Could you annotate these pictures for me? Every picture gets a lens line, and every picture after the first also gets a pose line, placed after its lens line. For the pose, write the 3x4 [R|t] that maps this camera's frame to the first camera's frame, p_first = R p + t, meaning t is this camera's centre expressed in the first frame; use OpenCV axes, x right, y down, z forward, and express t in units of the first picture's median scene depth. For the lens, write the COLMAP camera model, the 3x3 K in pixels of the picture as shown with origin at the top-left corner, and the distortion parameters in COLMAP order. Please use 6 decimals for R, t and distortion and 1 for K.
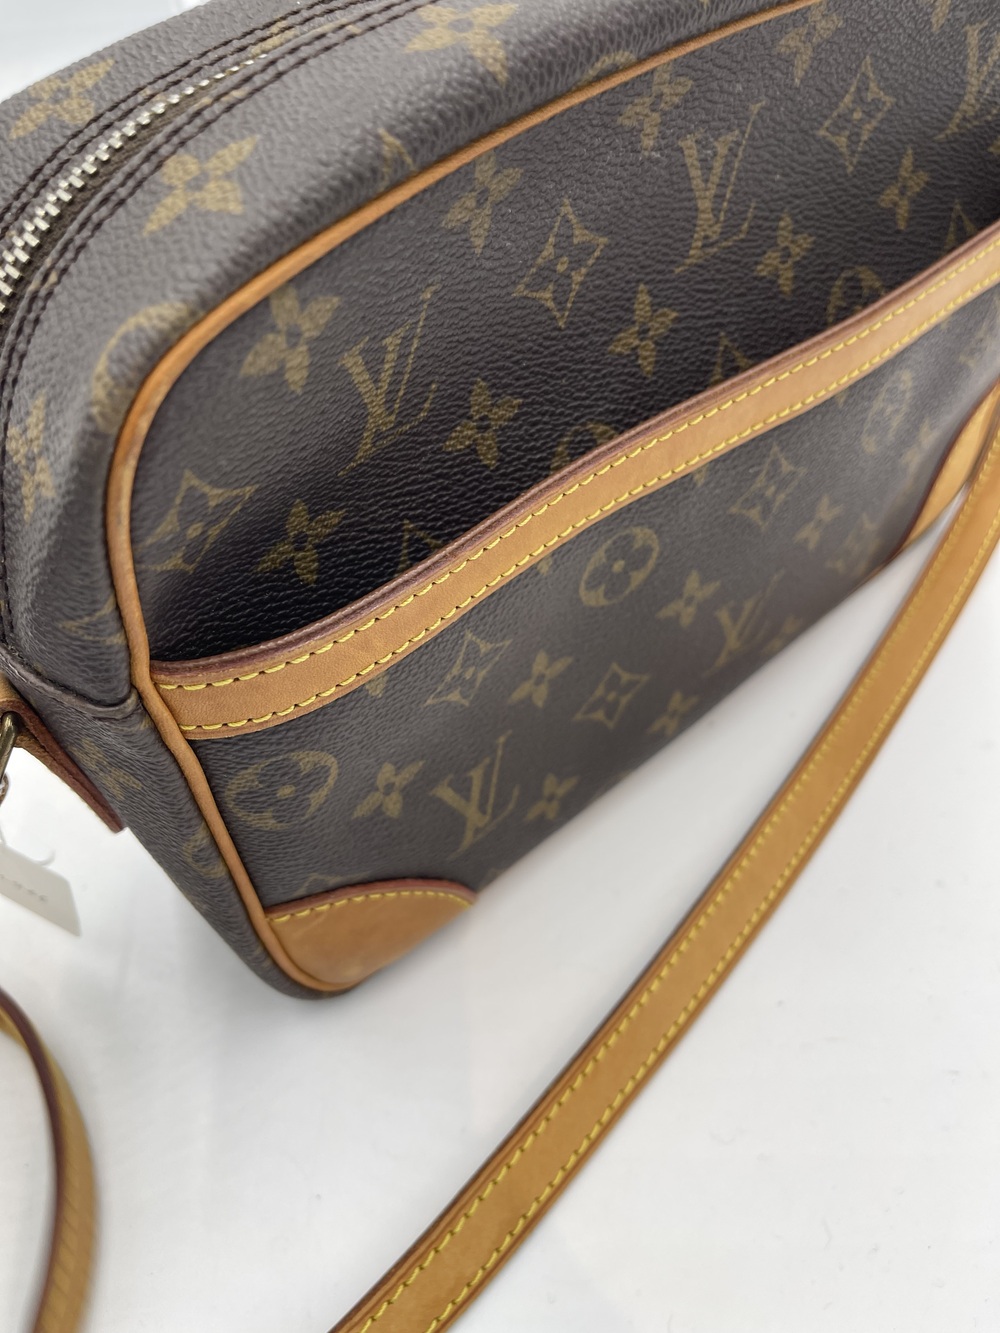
lens RADIAL K [[1032.3, 0, 493.4], [0, 1032.3, 668.9], [0, 0, 1]] dist [0.028073, -0.053106]
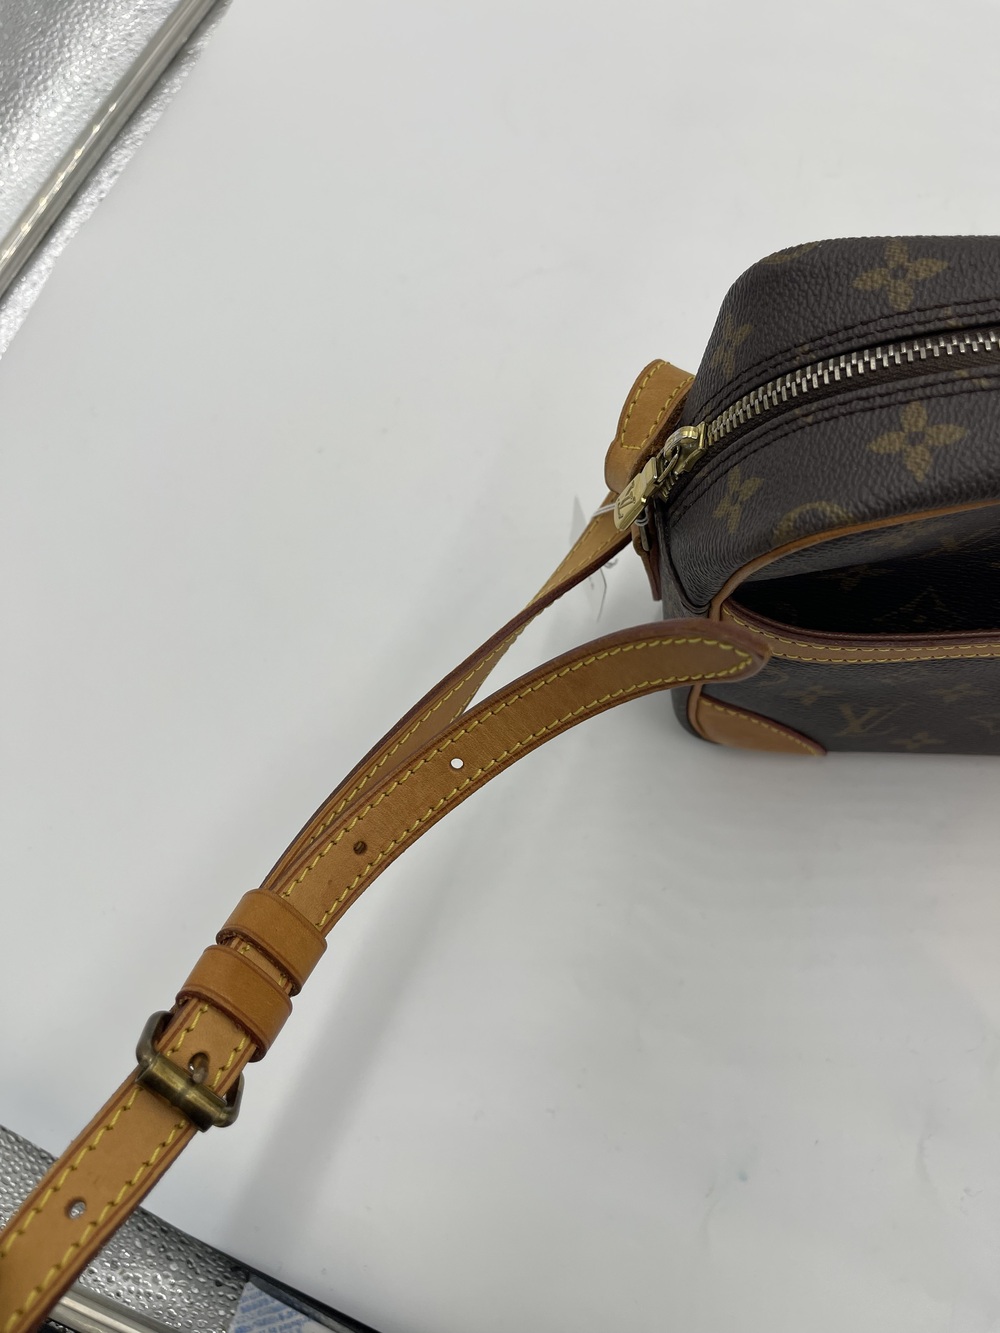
lens RADIAL K [[1032.3, 0, 500.7], [0, 1032.3, 674.3], [0, 0, 1]] dist [0.028073, -0.053106]
pose [[0.732403, 0.633794, -0.248779, -0.086721], [-0.474021, 0.736932, 0.481908, -0.468992], [0.488764, -0.235025, 0.840163, -0.532735]]
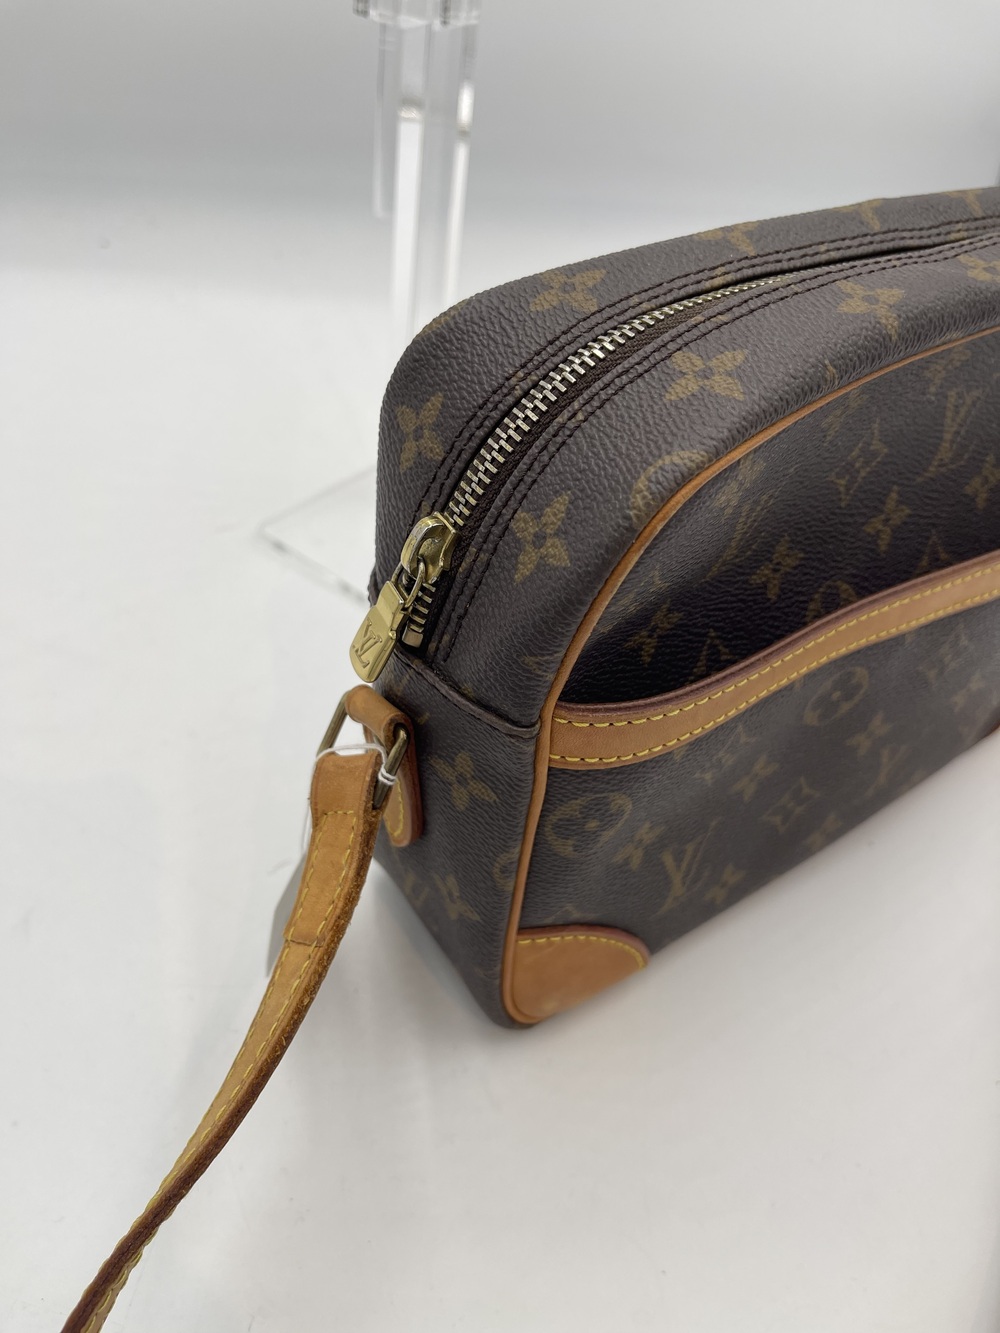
lens RADIAL K [[1032.3, 0, 522.5], [0, 1032.3, 668.7], [0, 0, 1]] dist [0.028073, -0.053106]
pose [[0.985240, 0.163911, 0.049357, -0.378562], [-0.155338, 0.977230, -0.144540, 0.128268], [-0.071925, 0.134739, 0.988267, -0.250352]]
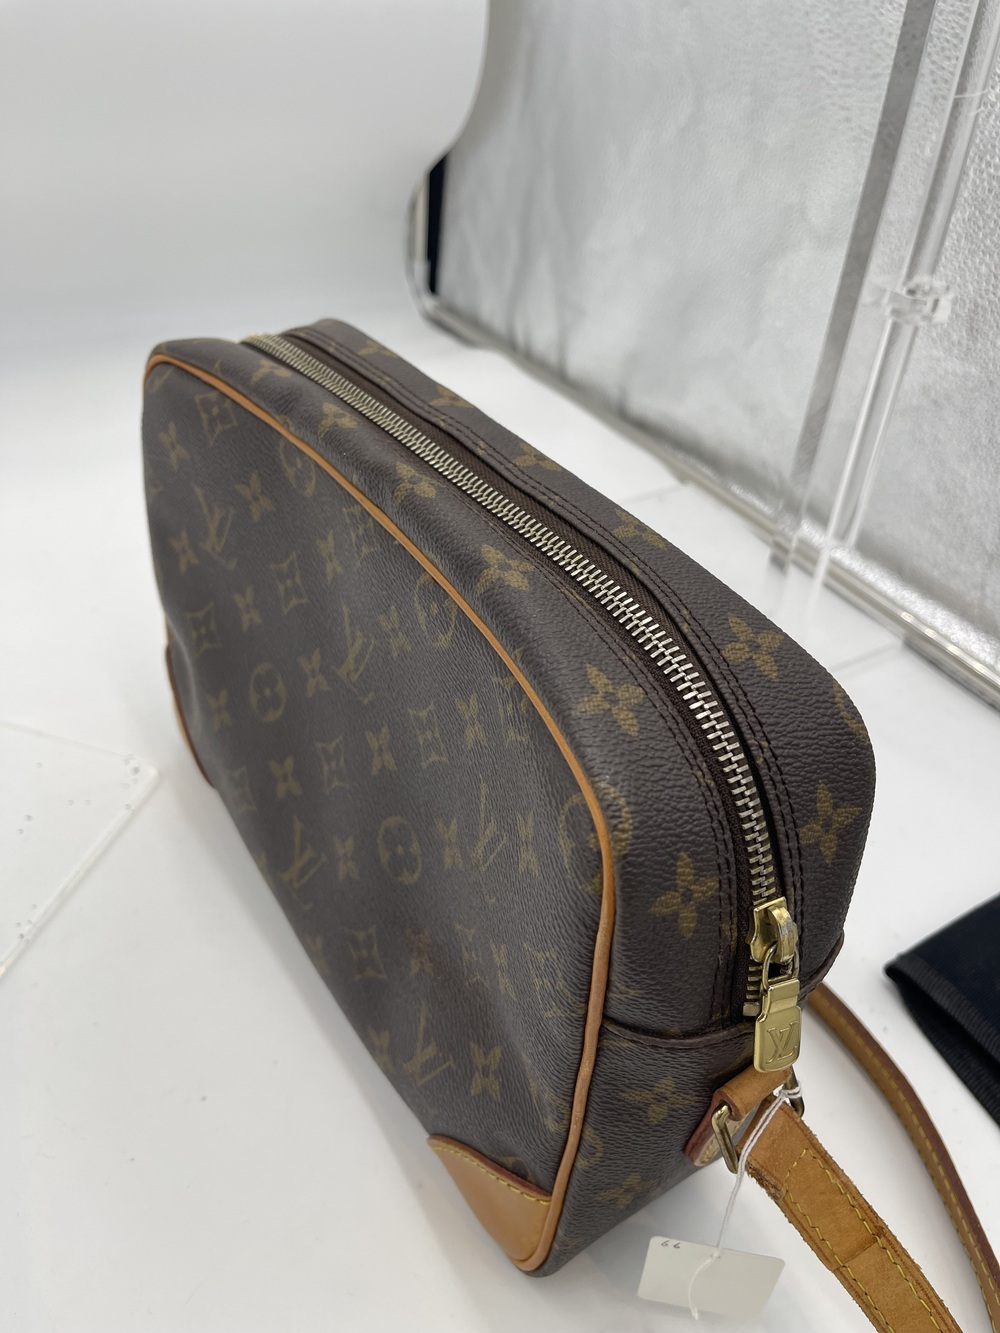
lens RADIAL K [[1032.3, 0, 504.7], [0, 1032.3, 663.9], [0, 0, 1]] dist [0.028073, -0.053106]
pose [[0.125404, -0.555829, 0.821783, -1.278376], [0.700275, 0.636345, 0.323543, -0.930772], [-0.702772, 0.534900, 0.469033, 0.335471]]
